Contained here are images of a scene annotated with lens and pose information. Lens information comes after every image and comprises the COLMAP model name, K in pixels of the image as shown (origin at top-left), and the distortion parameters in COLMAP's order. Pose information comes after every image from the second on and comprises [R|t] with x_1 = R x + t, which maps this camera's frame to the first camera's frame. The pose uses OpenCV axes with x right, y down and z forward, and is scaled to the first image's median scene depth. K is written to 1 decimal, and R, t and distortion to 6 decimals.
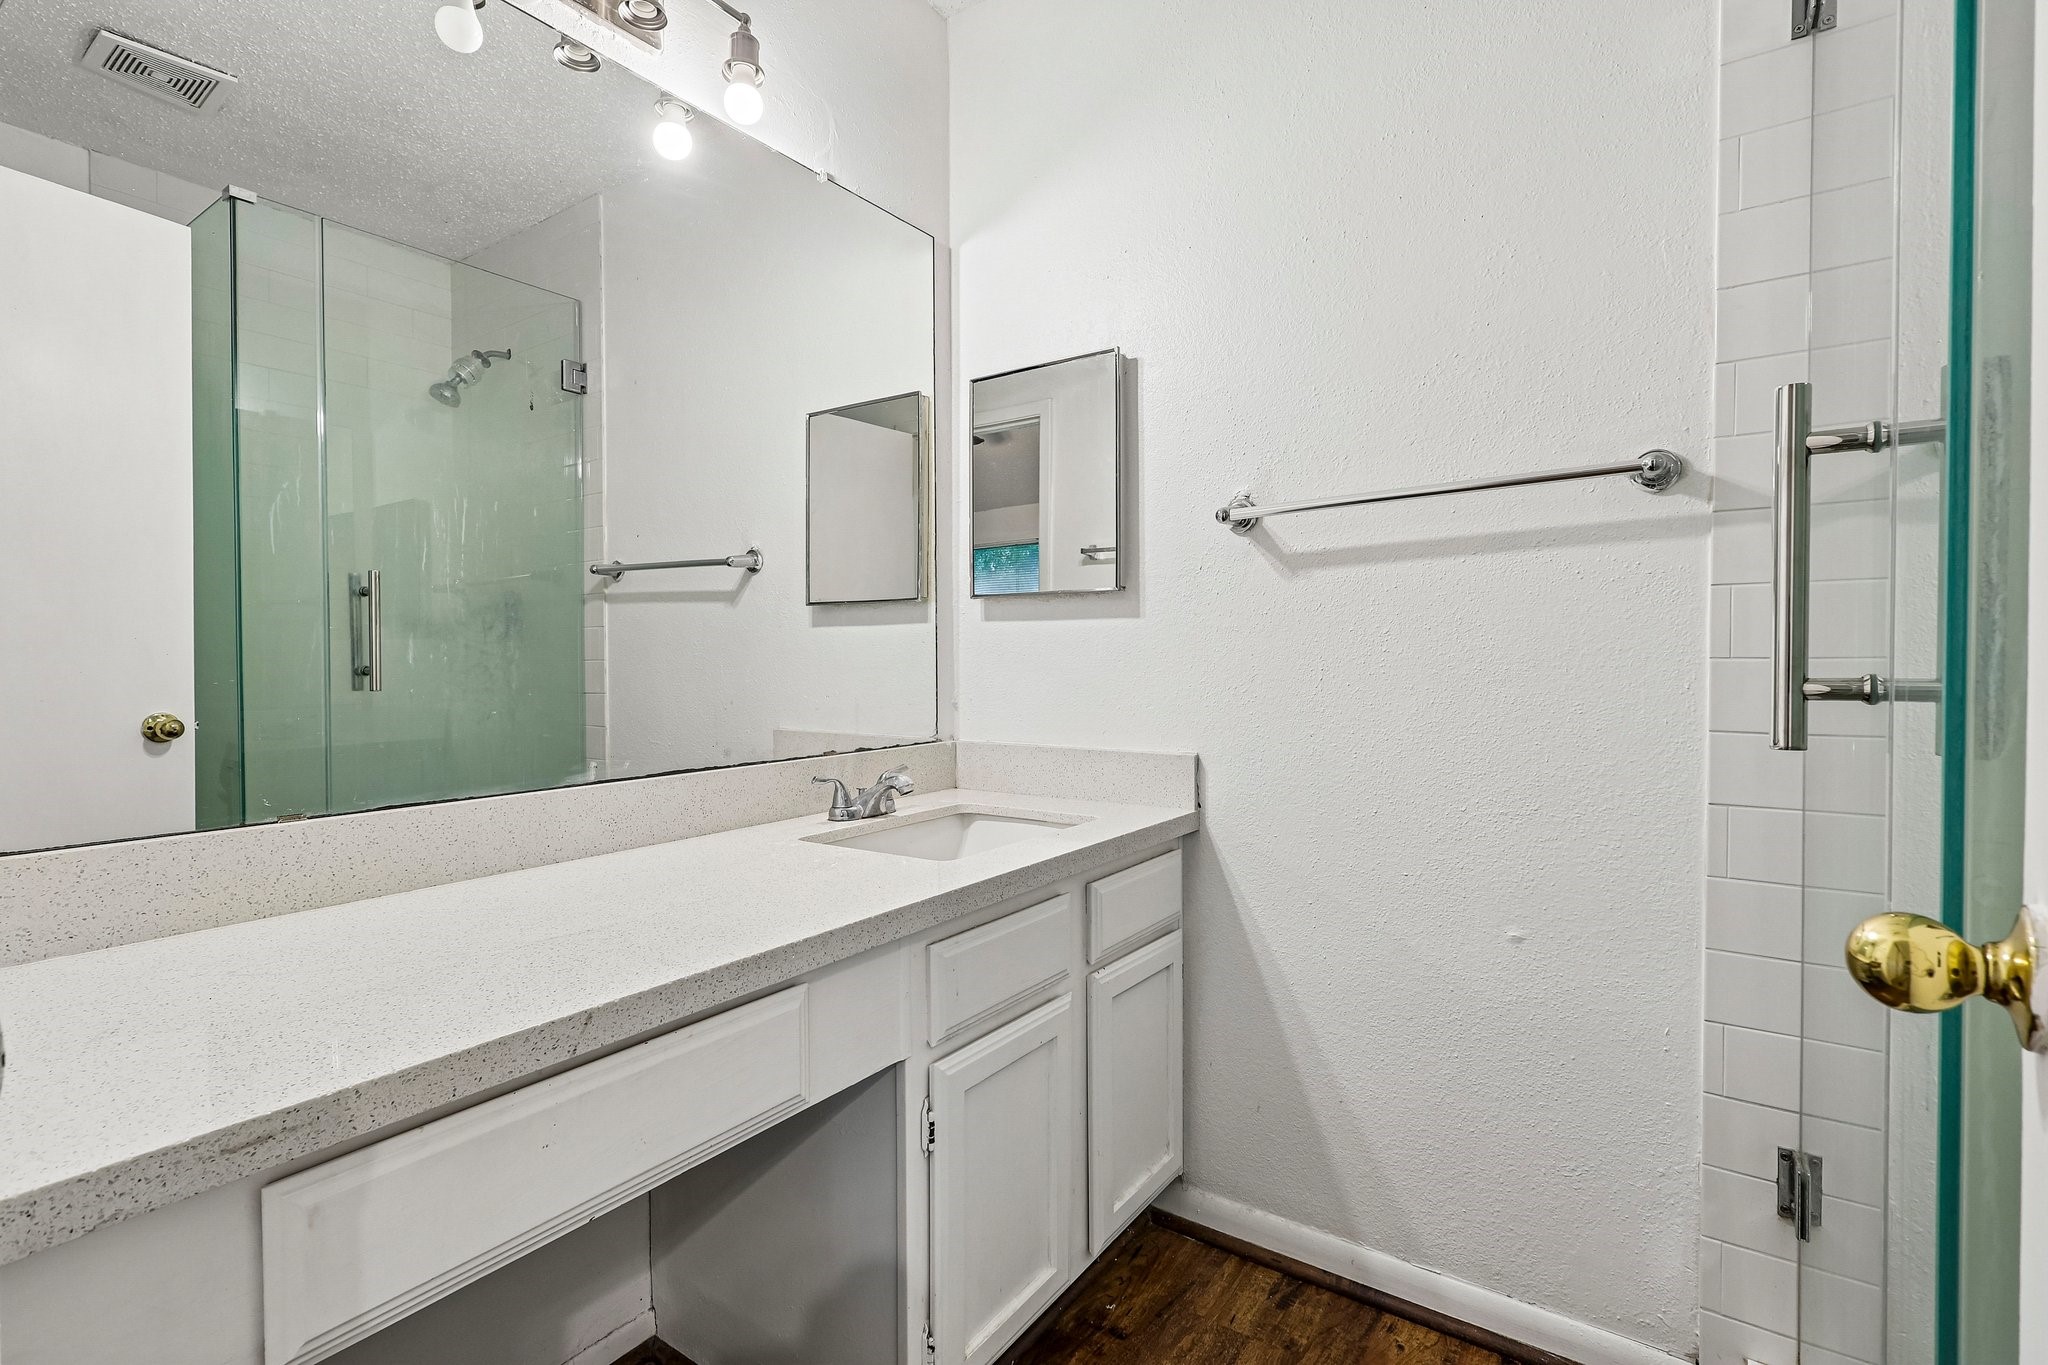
lens RADIAL K [[939.6, 0, 1022.6], [0, 939.6, 671.4], [0, 0, 1]] dist [0.000799, 0.000394]
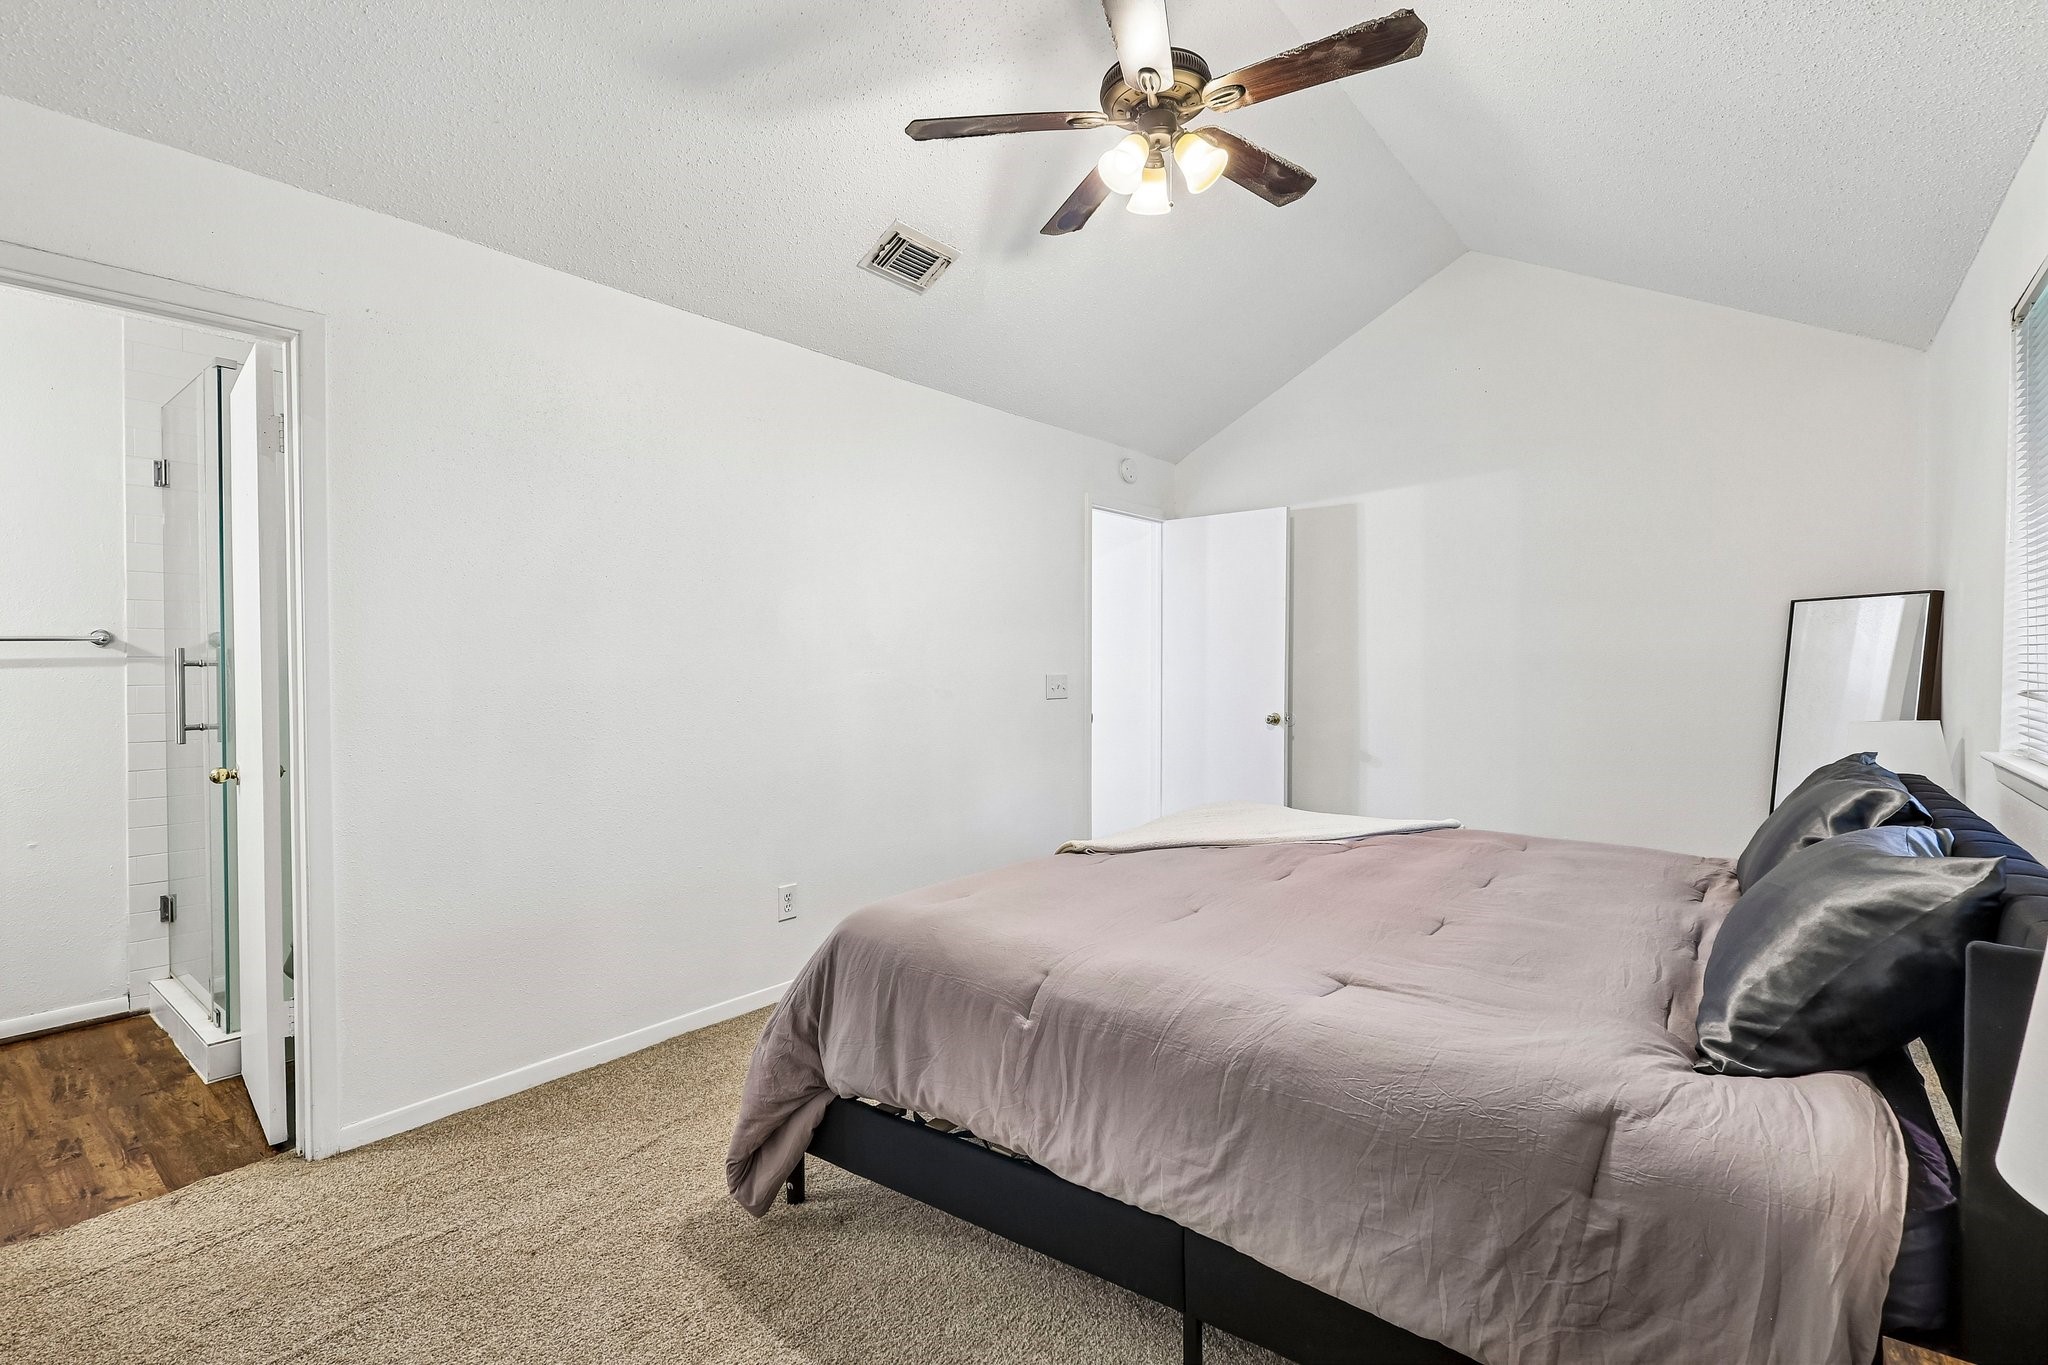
lens RADIAL K [[939.6, 0, 1024.6], [0, 939.6, 674.8], [0, 0, 1]] dist [0.000799, 0.000394]
pose [[0.063393, -0.014095, 0.997889, -1.696305], [0.017269, 0.999766, 0.013025, -0.114184], [-0.997839, 0.016407, 0.063622, -1.627315]]
